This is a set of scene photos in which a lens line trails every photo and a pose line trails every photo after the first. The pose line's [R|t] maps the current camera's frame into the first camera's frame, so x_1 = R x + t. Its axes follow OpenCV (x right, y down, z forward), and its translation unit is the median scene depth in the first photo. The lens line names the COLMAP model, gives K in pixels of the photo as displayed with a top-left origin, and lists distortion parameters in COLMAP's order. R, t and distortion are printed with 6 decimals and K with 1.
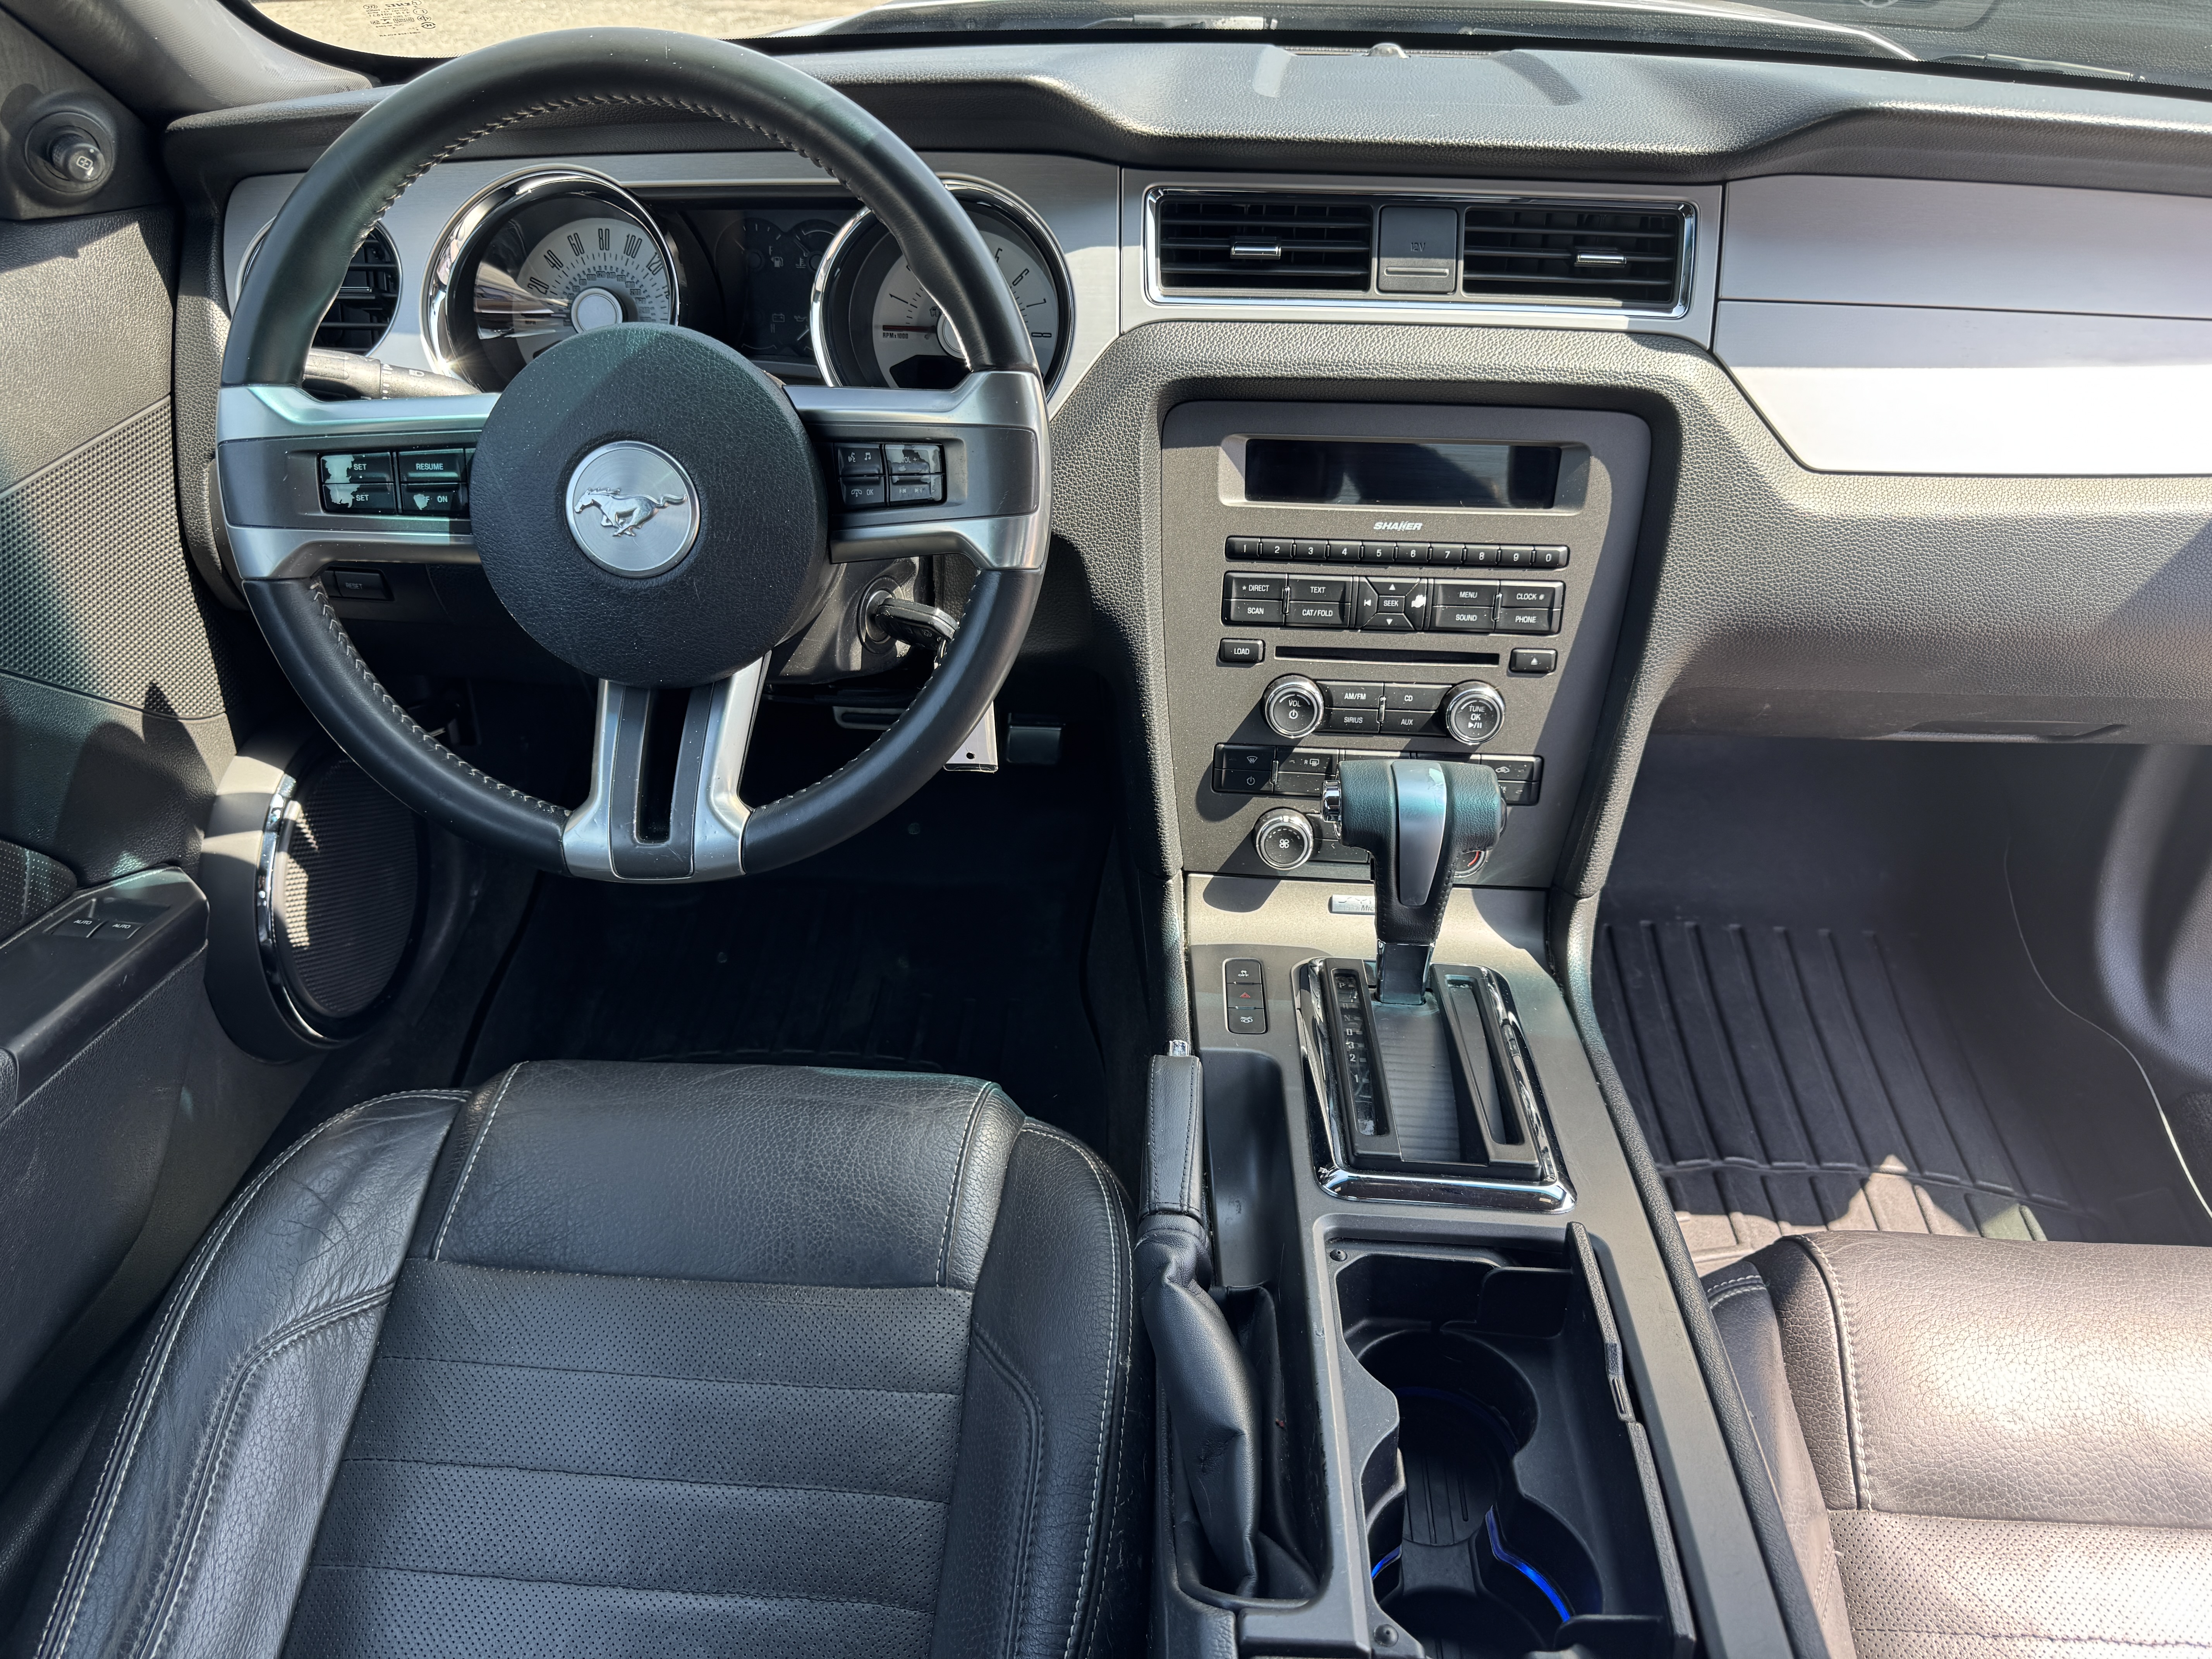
lens RADIAL K [[1535.1, 0, 1083.9], [0, 1535.1, 808.8], [0, 0, 1]] dist [0.043849, -0.047194]
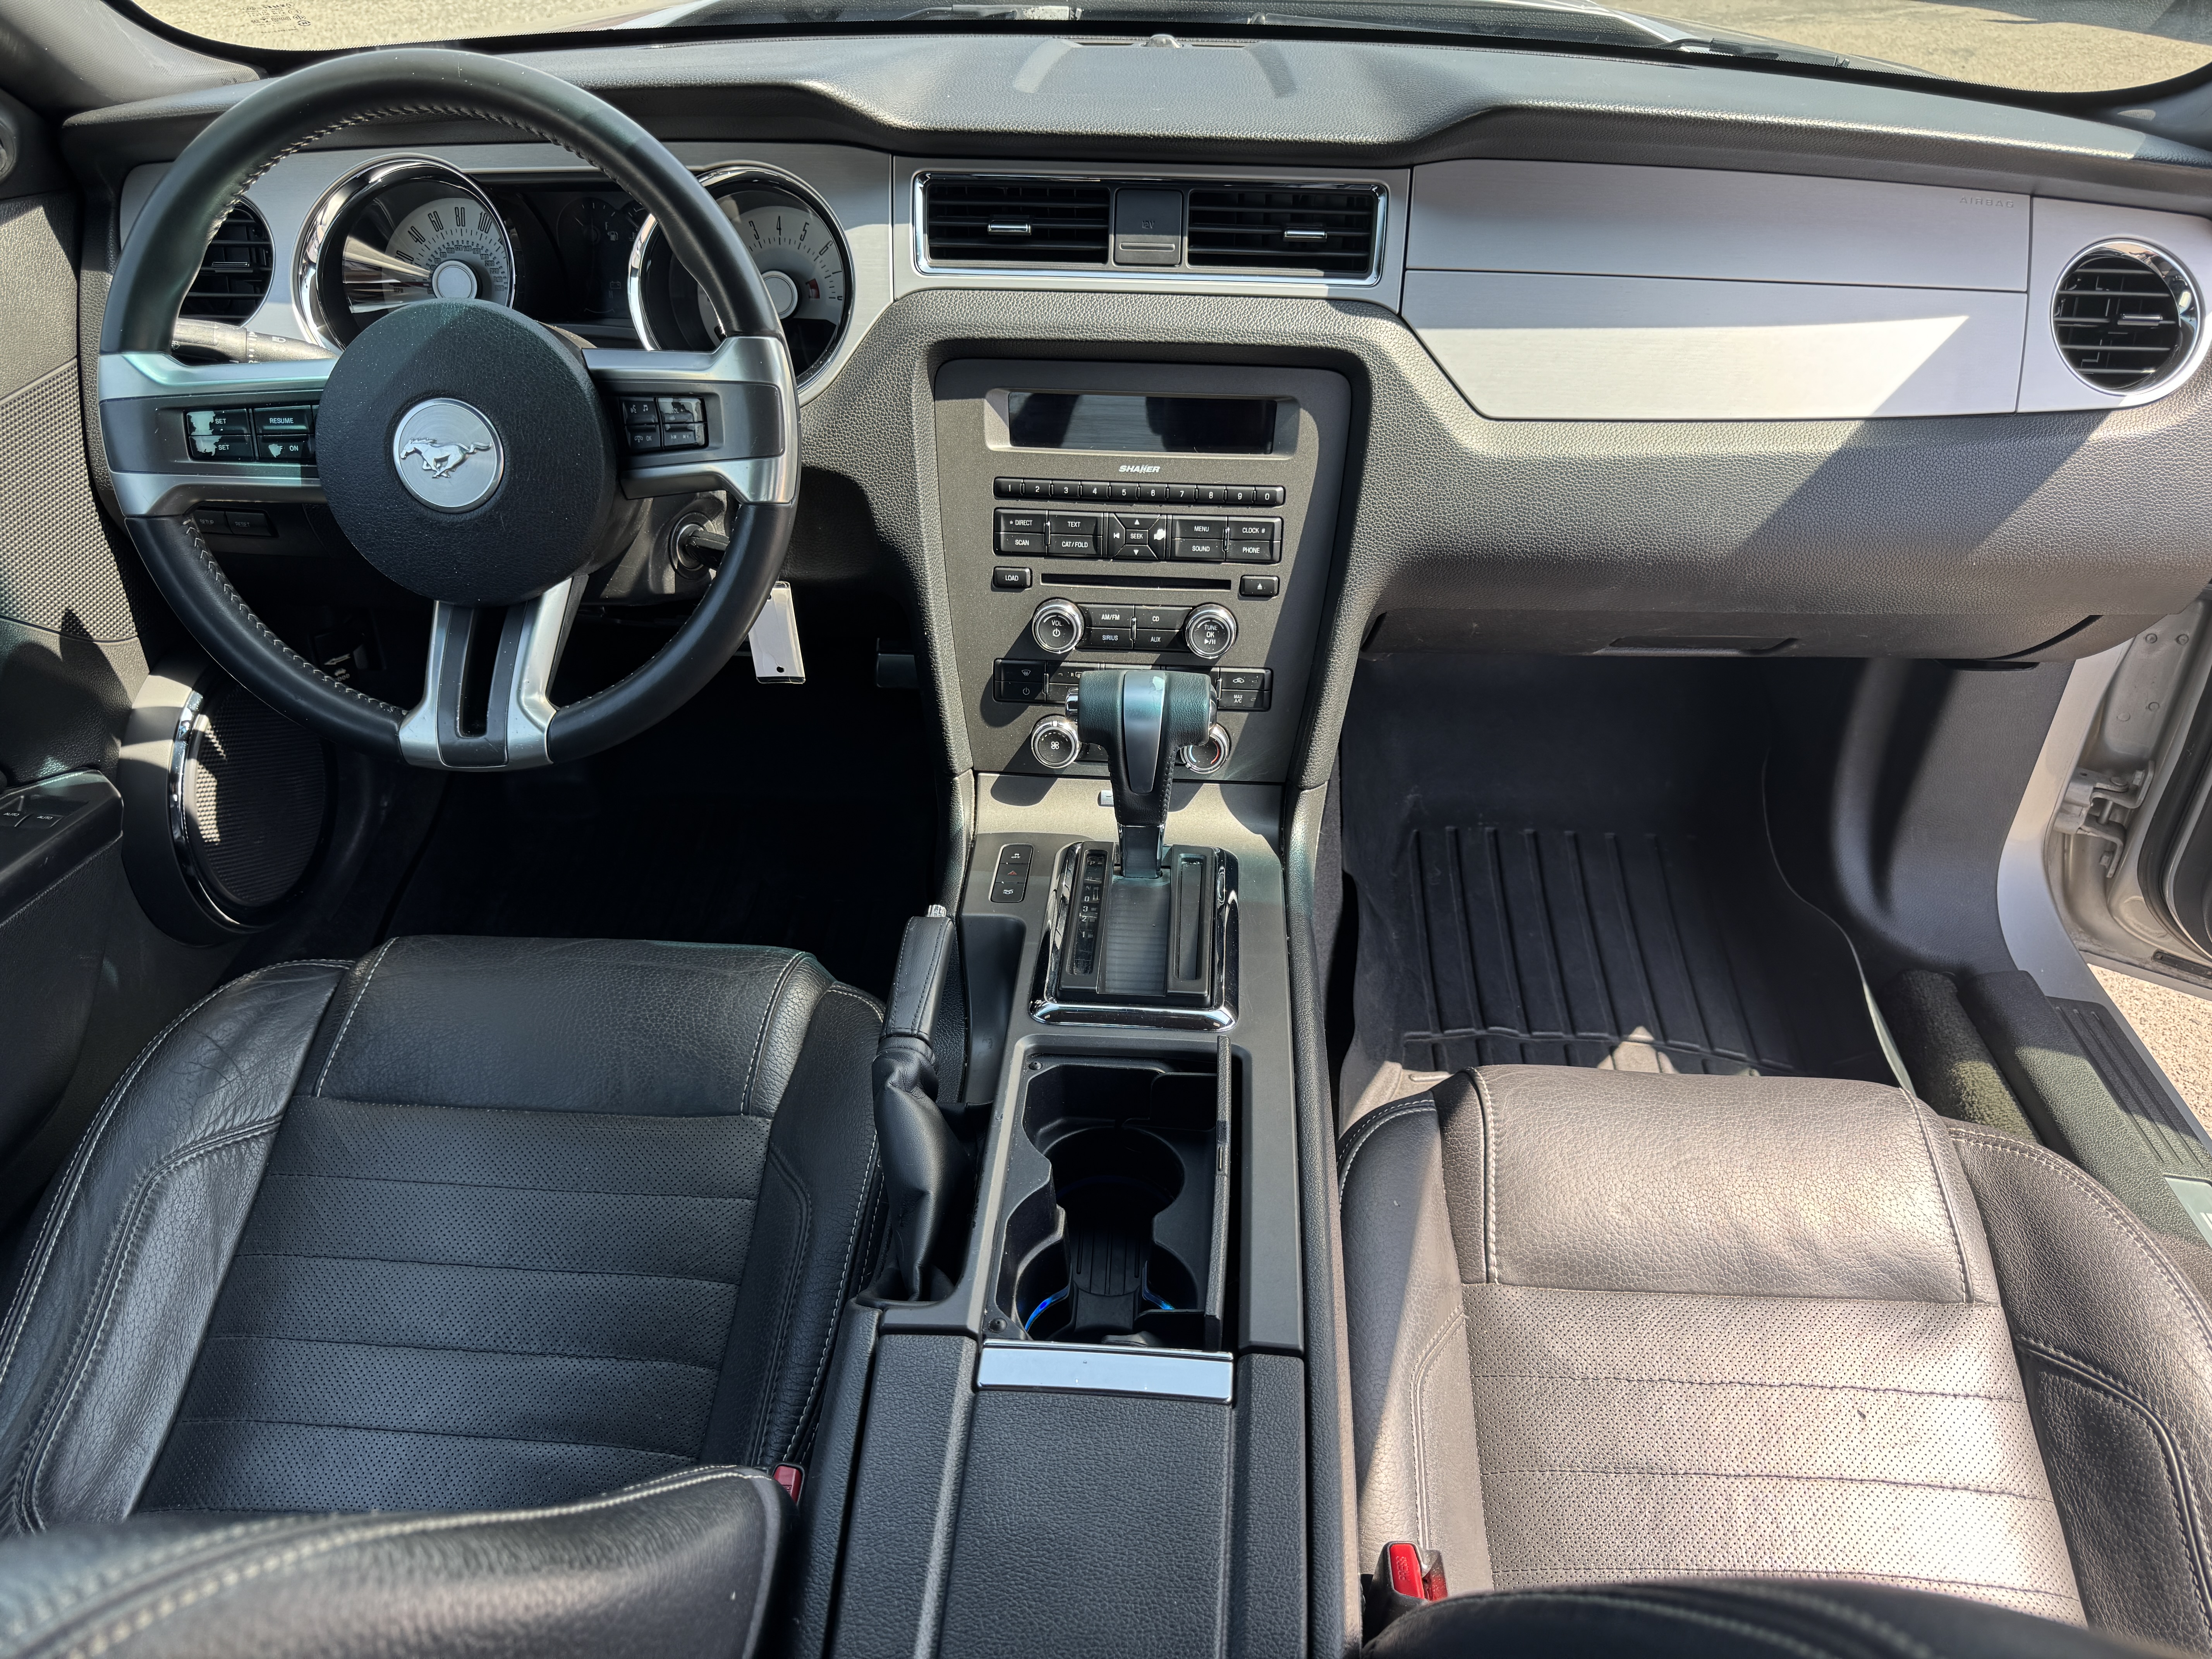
lens RADIAL K [[1535.1, 0, 1098.3], [0, 1535.1, 816.1], [0, 0, 1]] dist [0.043849, -0.047194]
pose [[0.999979, -0.005990, 0.002668, 0.172628], [0.005887, 0.999302, 0.036881, 0.036568], [-0.002887, -0.036865, 0.999316, -0.172718]]
